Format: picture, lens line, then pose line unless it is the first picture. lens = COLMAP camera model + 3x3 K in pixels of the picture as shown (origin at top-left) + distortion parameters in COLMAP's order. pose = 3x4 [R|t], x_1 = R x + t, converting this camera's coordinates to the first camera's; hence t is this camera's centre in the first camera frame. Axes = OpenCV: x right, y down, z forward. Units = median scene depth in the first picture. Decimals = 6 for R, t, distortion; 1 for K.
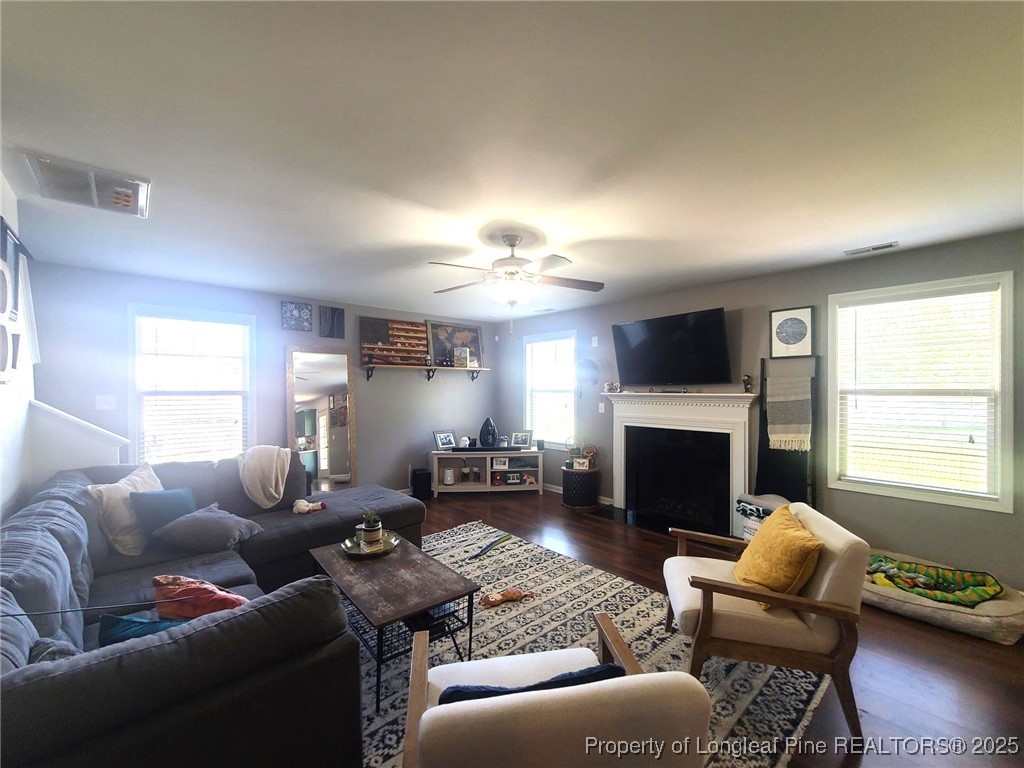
lens RADIAL K [[419.9, 0, 515.5], [0, 419.9, 386.9], [0, 0, 1]] dist [-0.002228, -0.000104]
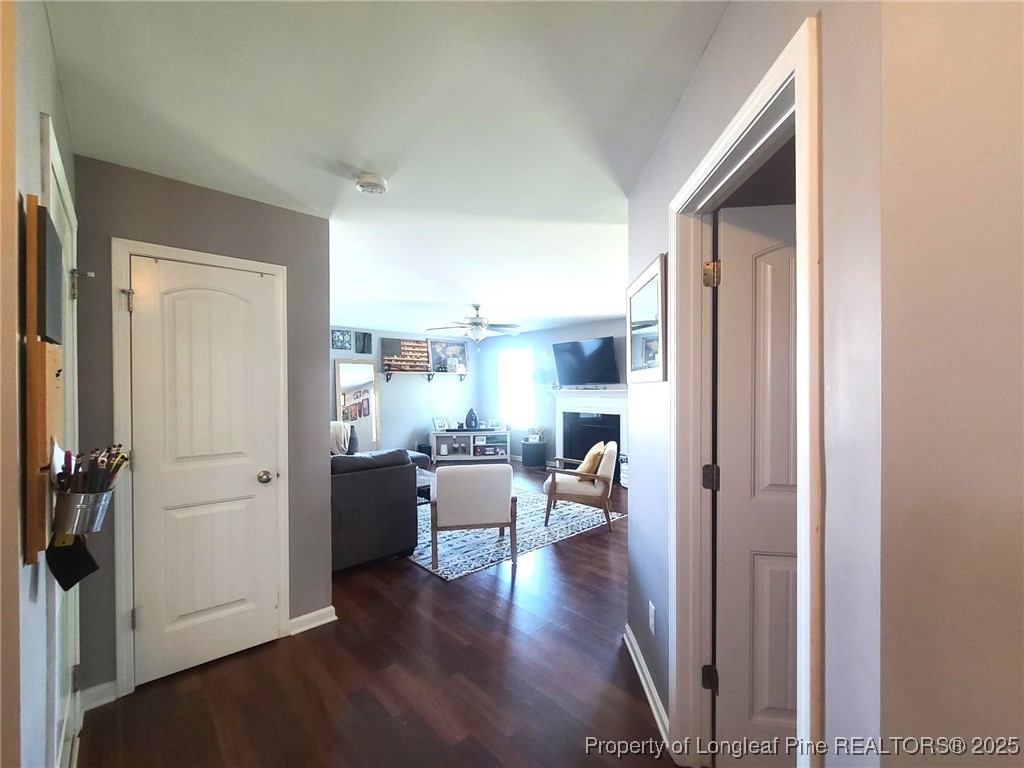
lens RADIAL K [[419.9, 0, 508.5], [0, 419.9, 384.8], [0, 0, 1]] dist [-0.002228, -0.000104]
pose [[0.999952, -0.006022, -0.007728, 0.071662], [0.006004, 0.999979, -0.002337, -0.000465], [0.007742, 0.002290, 0.999967, -0.412186]]
